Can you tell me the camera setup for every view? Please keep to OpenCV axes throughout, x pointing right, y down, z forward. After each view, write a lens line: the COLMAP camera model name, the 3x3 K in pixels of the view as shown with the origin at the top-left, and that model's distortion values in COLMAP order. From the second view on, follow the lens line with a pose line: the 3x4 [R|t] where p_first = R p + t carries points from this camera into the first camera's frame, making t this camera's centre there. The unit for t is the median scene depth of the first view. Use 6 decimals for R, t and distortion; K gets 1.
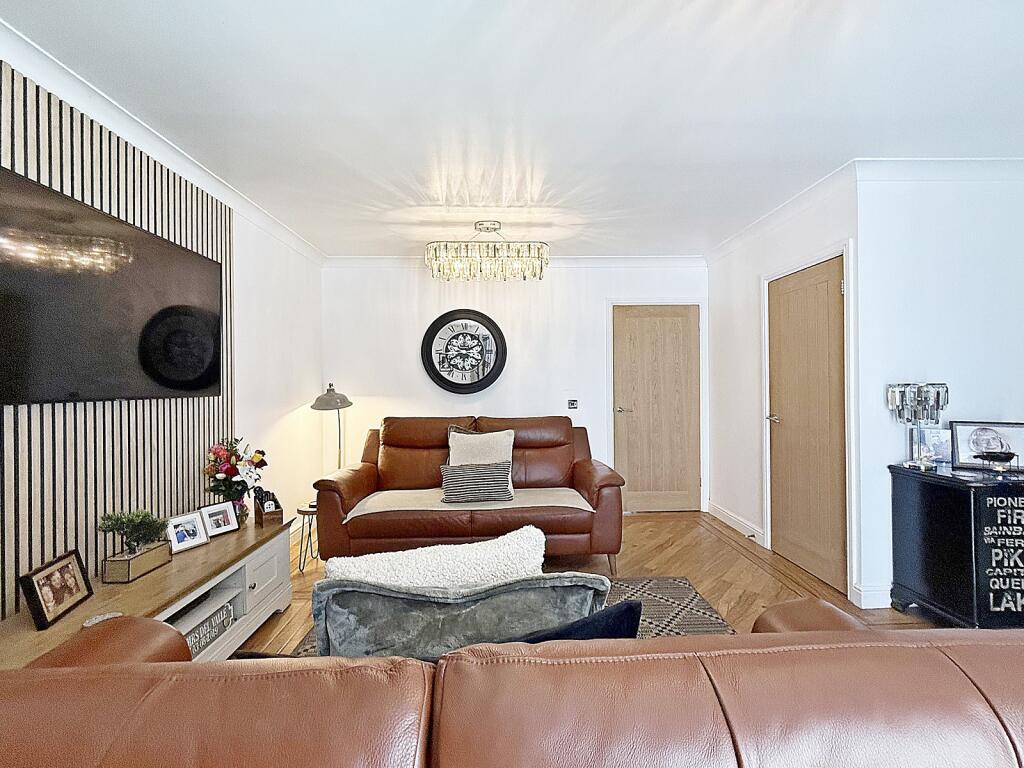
lens RADIAL K [[406.8, 0, 497.8], [0, 406.8, 384.9], [0, 0, 1]] dist [0.000926, 0.000146]
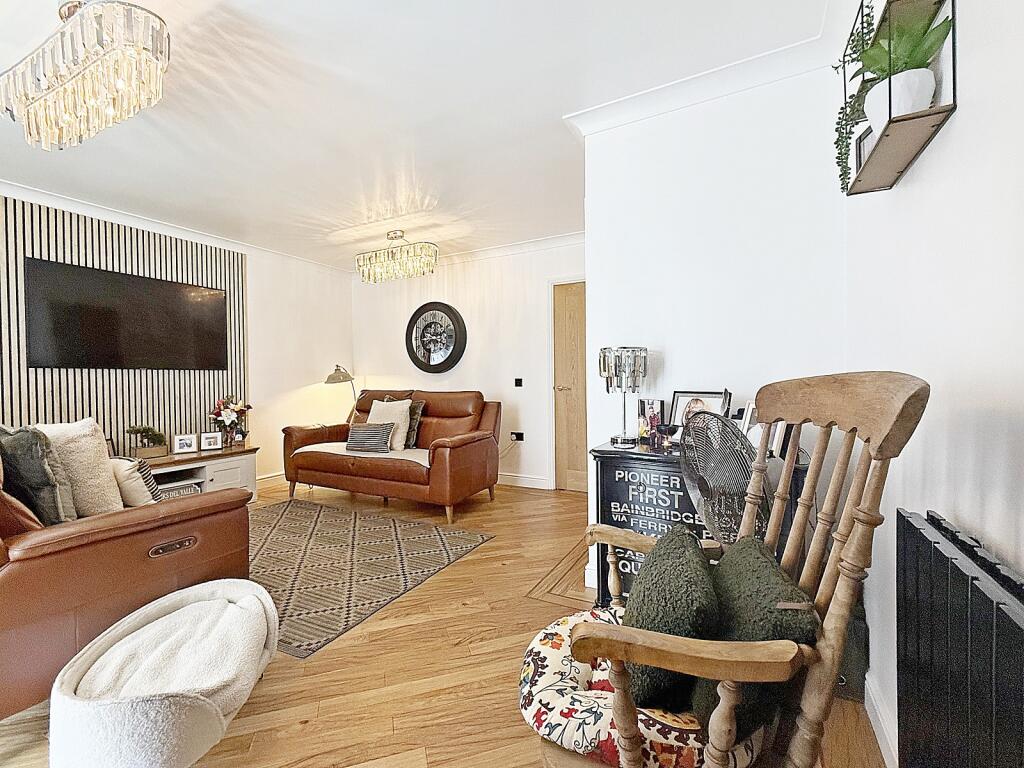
lens RADIAL K [[415.9, 0, 514.5], [0, 415.9, 383.2], [0, 0, 1]] dist [-0.001934, -0.000446]
pose [[0.880332, 0.006743, -0.474310, 1.061589], [0.000309, 0.999891, 0.014789, 0.050777], [0.474358, -0.013166, 0.880233, 0.059207]]
